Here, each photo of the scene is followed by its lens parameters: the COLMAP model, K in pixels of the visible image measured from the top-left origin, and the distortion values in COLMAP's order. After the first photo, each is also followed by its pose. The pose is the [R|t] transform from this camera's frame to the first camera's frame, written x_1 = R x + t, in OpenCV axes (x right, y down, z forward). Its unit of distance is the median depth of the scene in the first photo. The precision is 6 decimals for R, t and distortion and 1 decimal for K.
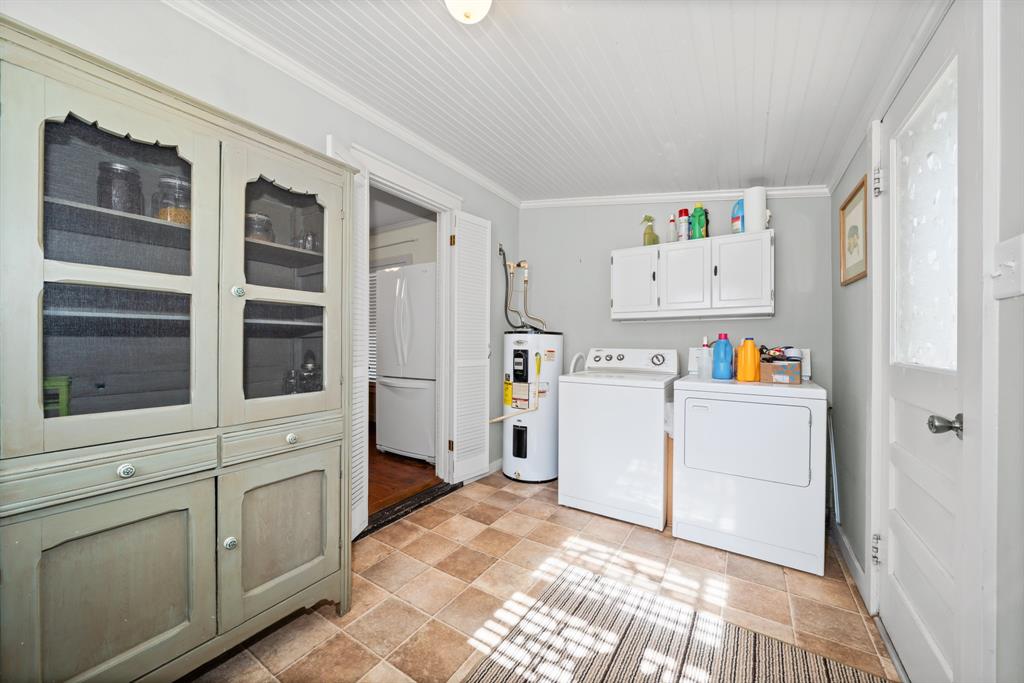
lens RADIAL K [[393.4, 0, 505.2], [0, 393.4, 341.2], [0, 0, 1]] dist [0.000450, 0.000007]
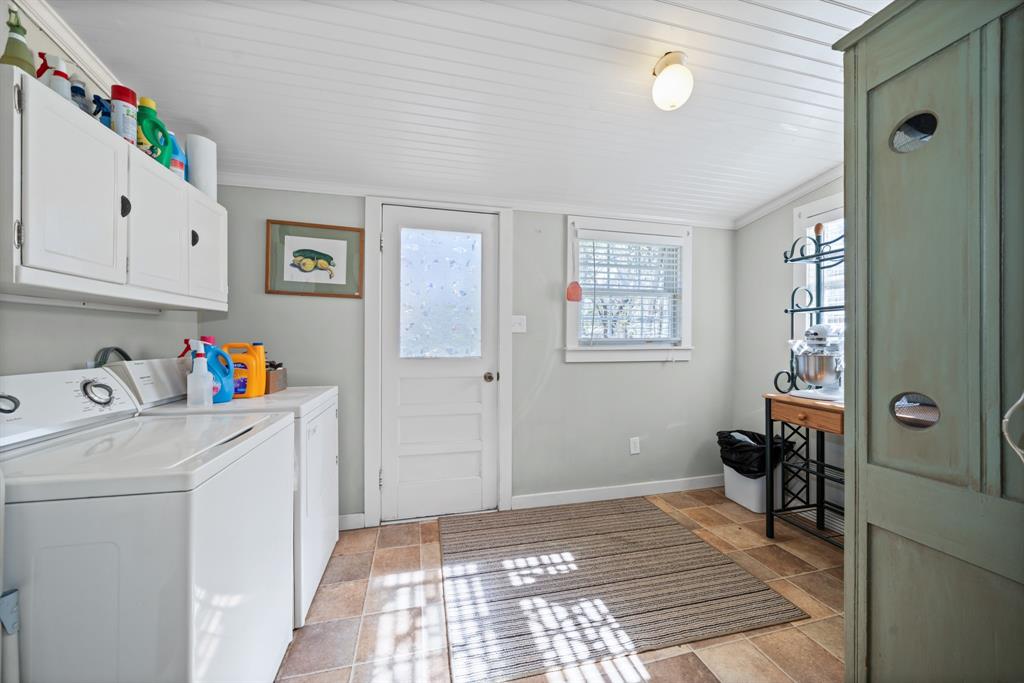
lens RADIAL K [[393.4, 0, 502.9], [0, 393.4, 337.3], [0, 0, 1]] dist [0.000450, 0.000007]
pose [[-0.751720, -0.004989, 0.659464, -0.411538], [-0.003677, 0.999988, 0.003373, -0.030948], [-0.659472, 0.000110, -0.751729, 1.788890]]
